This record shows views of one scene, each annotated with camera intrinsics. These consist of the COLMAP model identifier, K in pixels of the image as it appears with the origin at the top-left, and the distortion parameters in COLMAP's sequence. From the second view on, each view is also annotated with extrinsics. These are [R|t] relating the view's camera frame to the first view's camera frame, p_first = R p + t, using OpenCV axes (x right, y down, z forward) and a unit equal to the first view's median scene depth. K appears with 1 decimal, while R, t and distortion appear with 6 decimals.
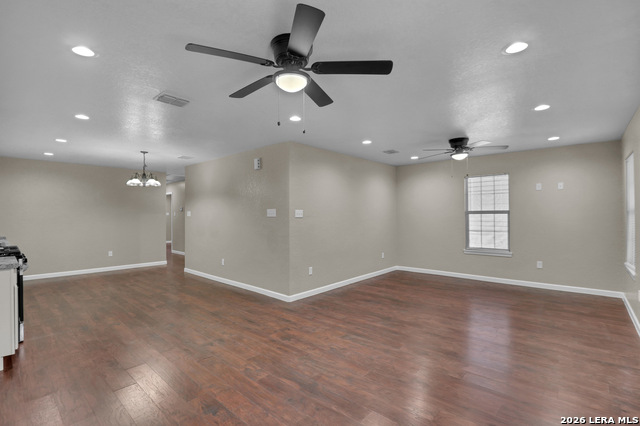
lens RADIAL K [[299.9, 0, 313.2], [0, 299.9, 217.3], [0, 0, 1]] dist [-0.025430, -0.000494]
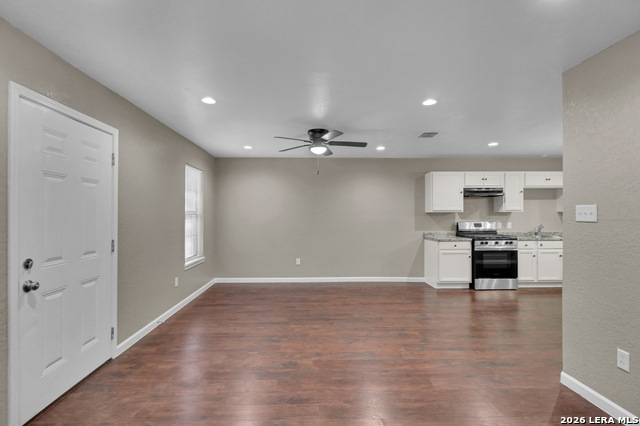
lens RADIAL K [[300.1, 0, 318.9], [0, 300.1, 210.7], [0, 0, 1]] dist [0.000141, -0.000258]
pose [[-0.714461, -0.005012, -0.699657, 0.558919], [-0.000526, 0.999978, -0.006626, -0.015056], [0.699675, -0.004366, -0.714448, 1.008424]]
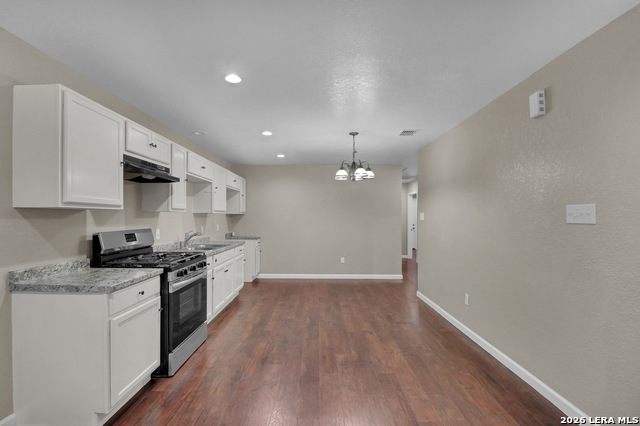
lens RADIAL K [[299.9, 0, 313.2], [0, 299.9, 217.3], [0, 0, 1]] dist [-0.025430, -0.000494]
pose [[0.669632, 0.001292, -0.742692, -0.085652], [-0.009362, 0.999934, -0.006701, -0.003766], [0.742634, 0.011441, 0.669599, 0.461506]]
